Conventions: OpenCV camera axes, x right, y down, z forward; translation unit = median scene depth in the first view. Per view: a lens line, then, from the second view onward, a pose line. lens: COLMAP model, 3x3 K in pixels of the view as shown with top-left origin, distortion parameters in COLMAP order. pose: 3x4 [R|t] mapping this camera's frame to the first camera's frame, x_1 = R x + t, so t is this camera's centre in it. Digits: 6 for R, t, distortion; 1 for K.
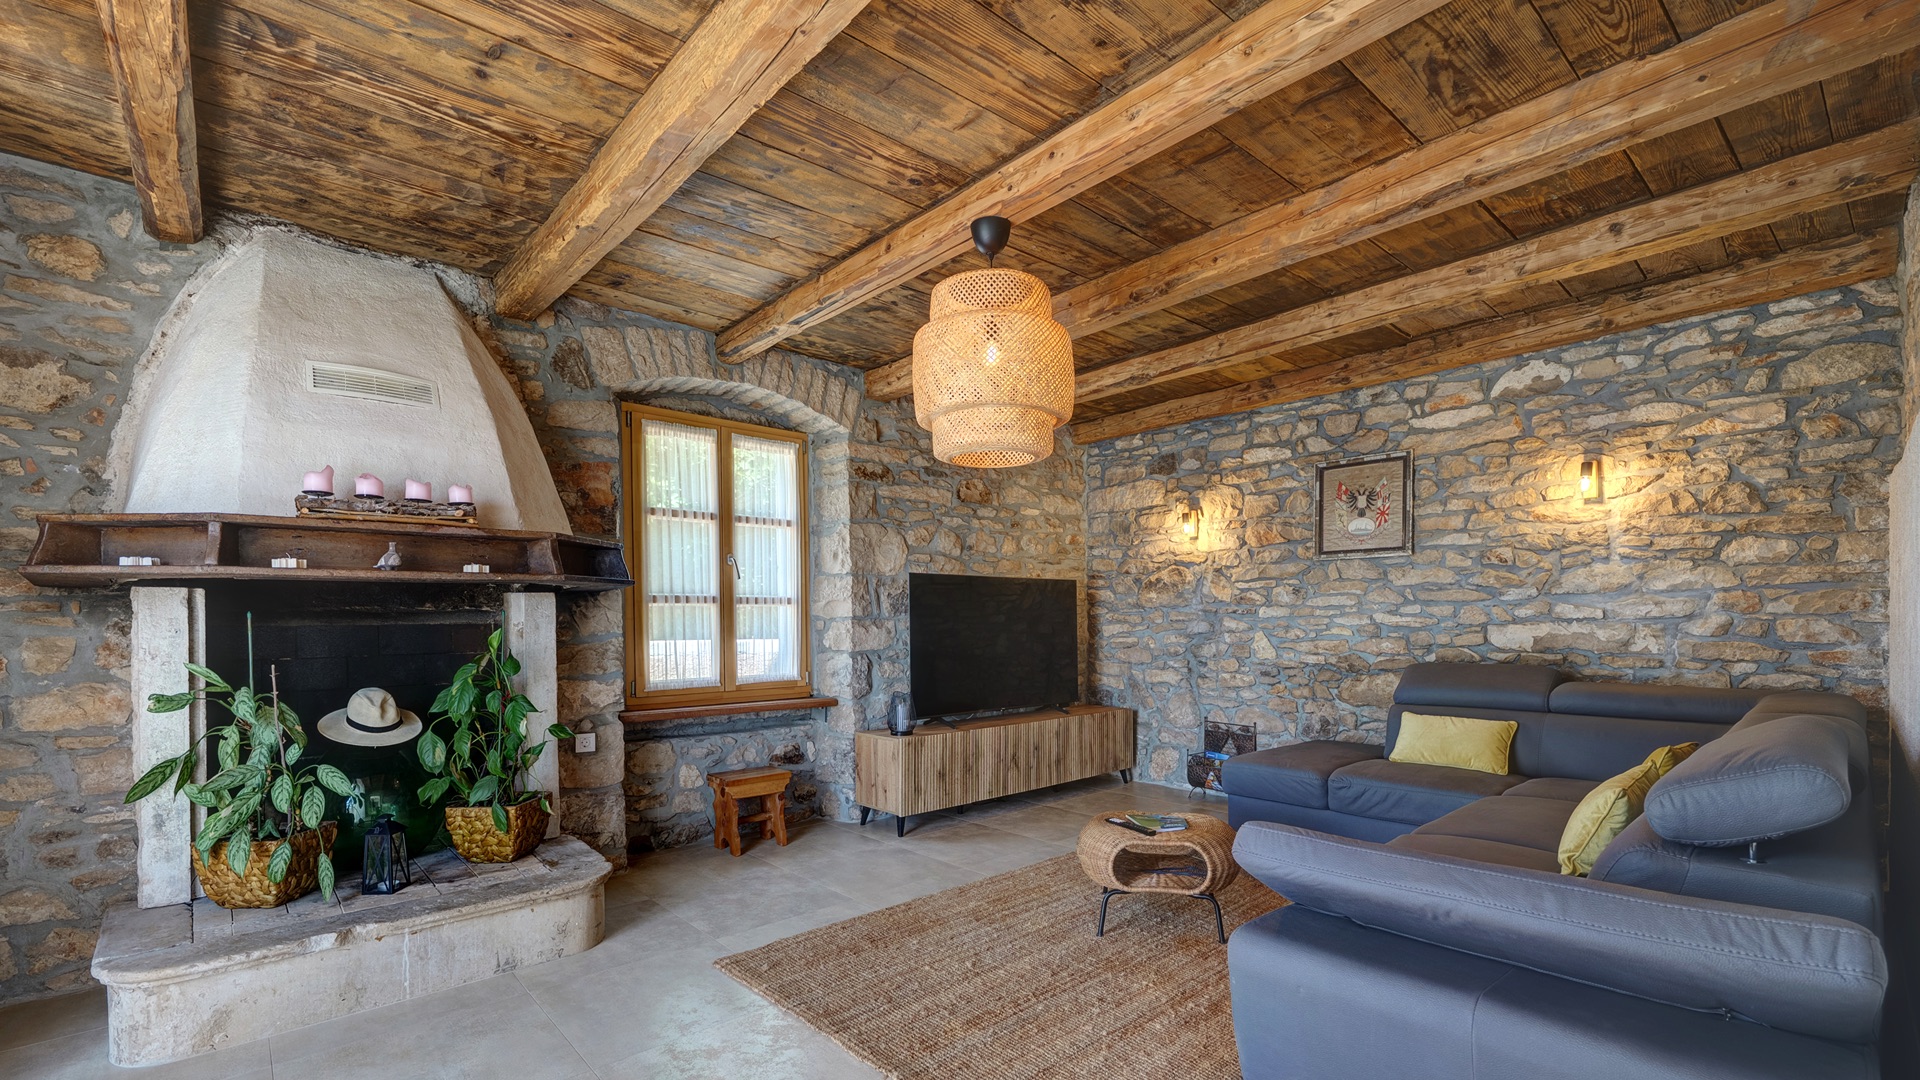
lens RADIAL K [[828.9, 0, 1004.3], [0, 828.9, 618.8], [0, 0, 1]] dist [-0.003165, -0.001295]
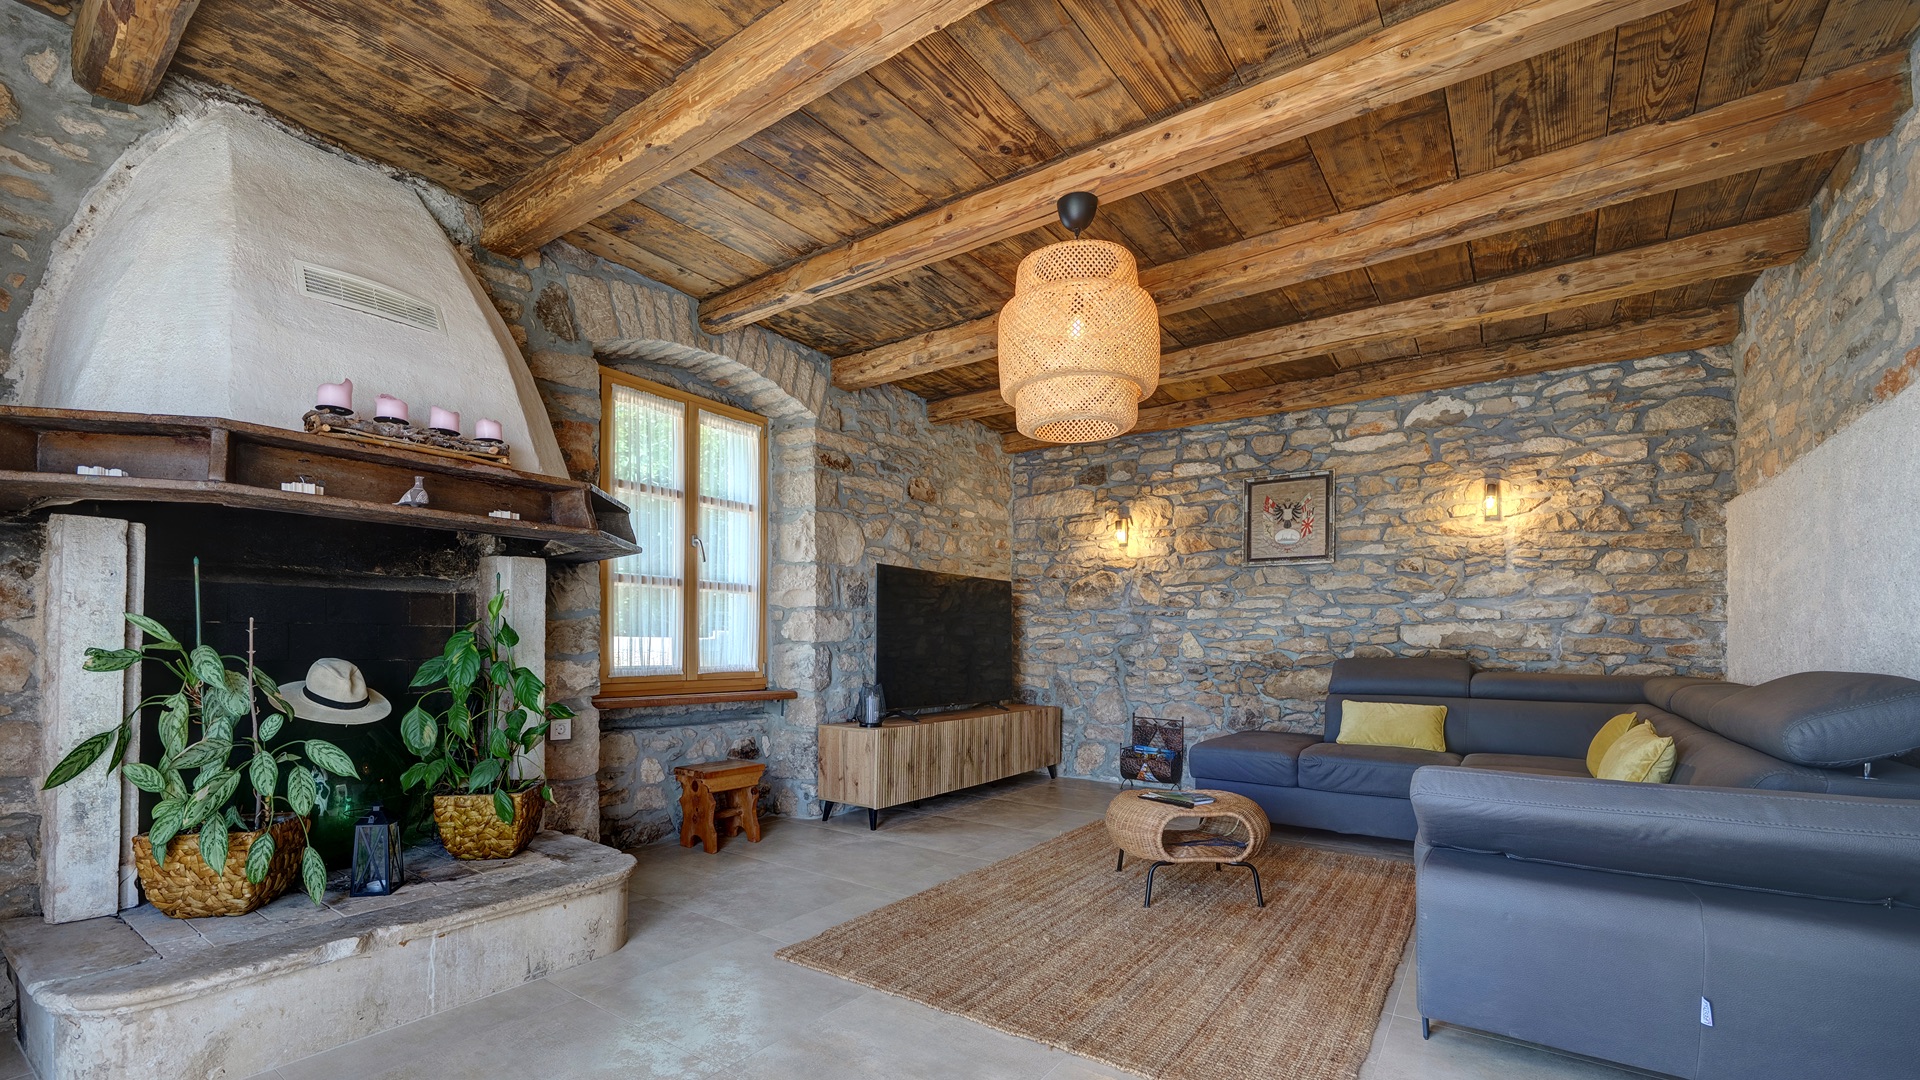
lens RADIAL K [[791.3, 0, 962.0], [0, 791.3, 630.5], [0, 0, 1]] dist [-0.013450, 0.001003]
pose [[0.979397, 0.019754, 0.200974, -0.307423], [-0.015779, 0.999647, -0.021365, 0.065179], [-0.201325, 0.017754, 0.979364, 0.084721]]
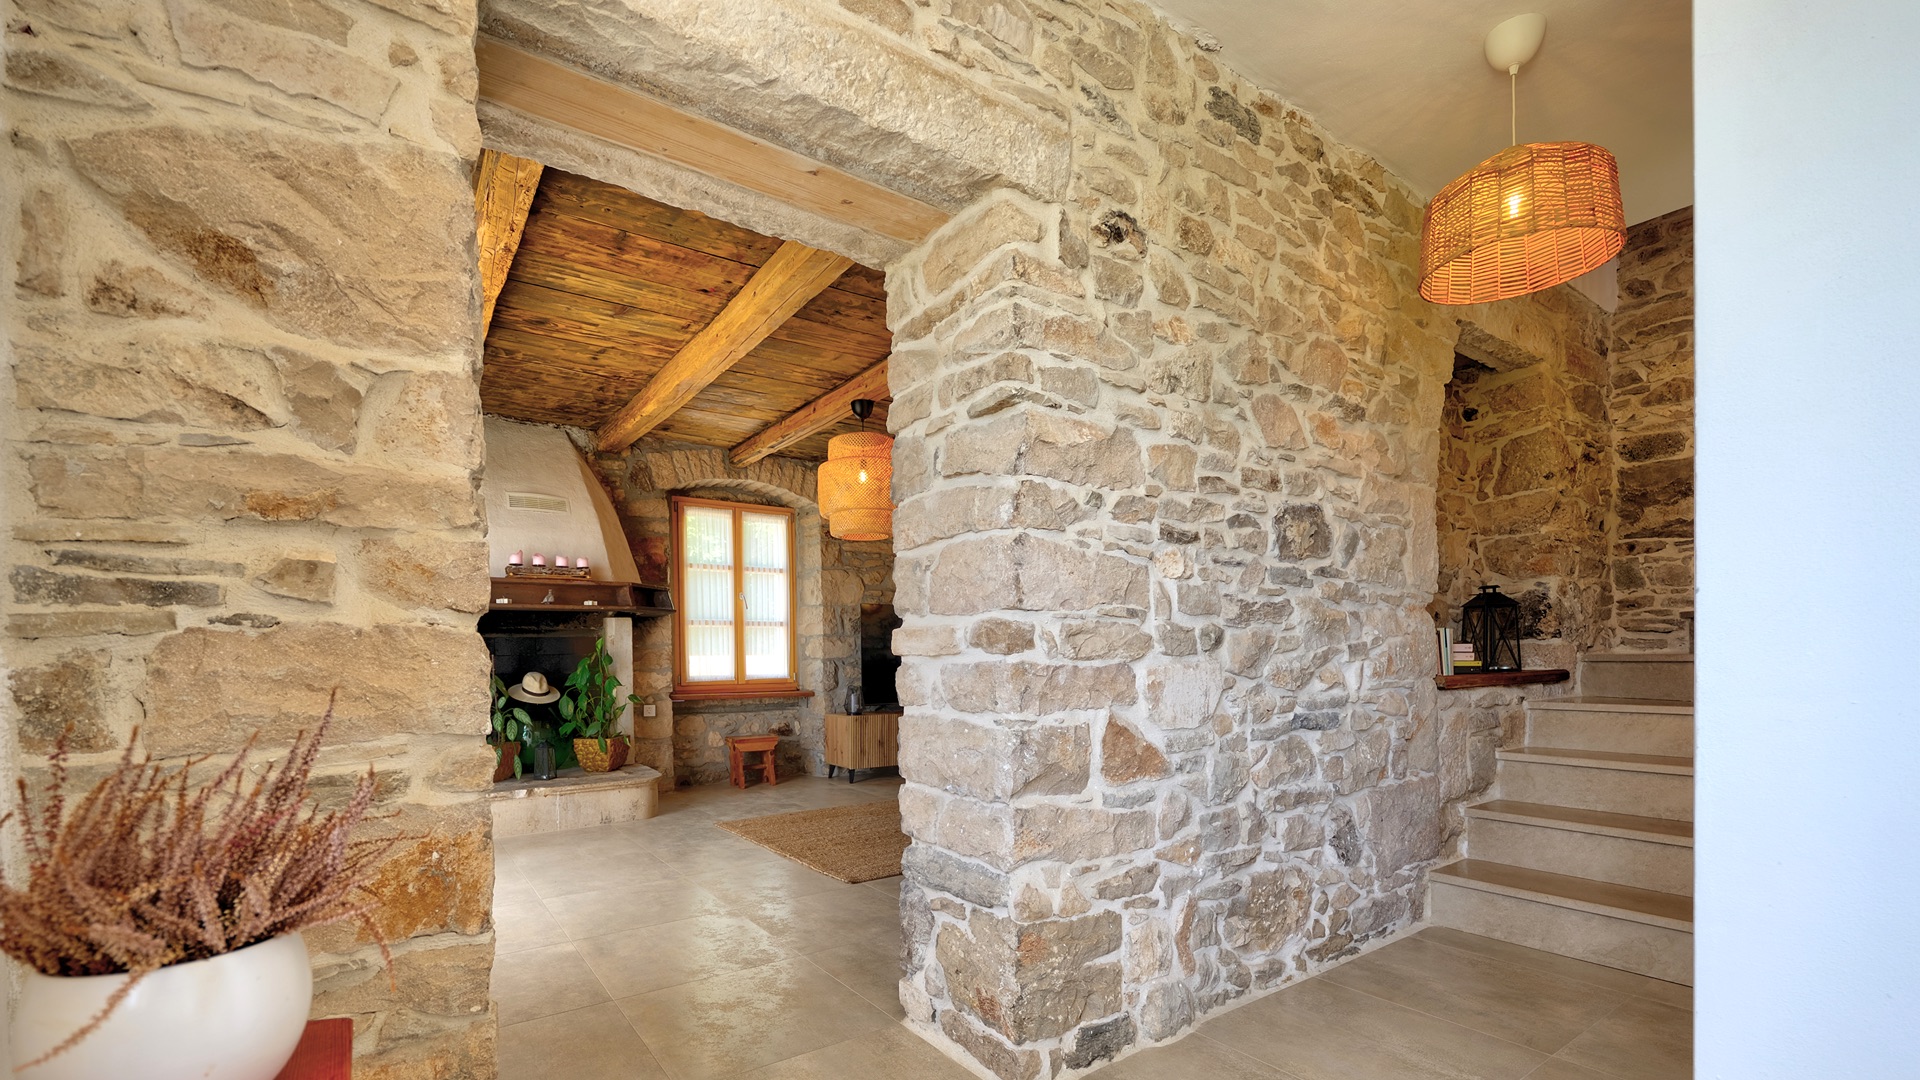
lens RADIAL K [[858.6, 0, 934.2], [0, 858.6, 653.2], [0, 0, 1]] dist [-0.003484, -0.000605]
pose [[0.986355, -0.003009, -0.164604, 0.389181], [0.002783, 0.999995, -0.001600, 0.050378], [0.164608, 0.001120, 0.986358, -0.686028]]
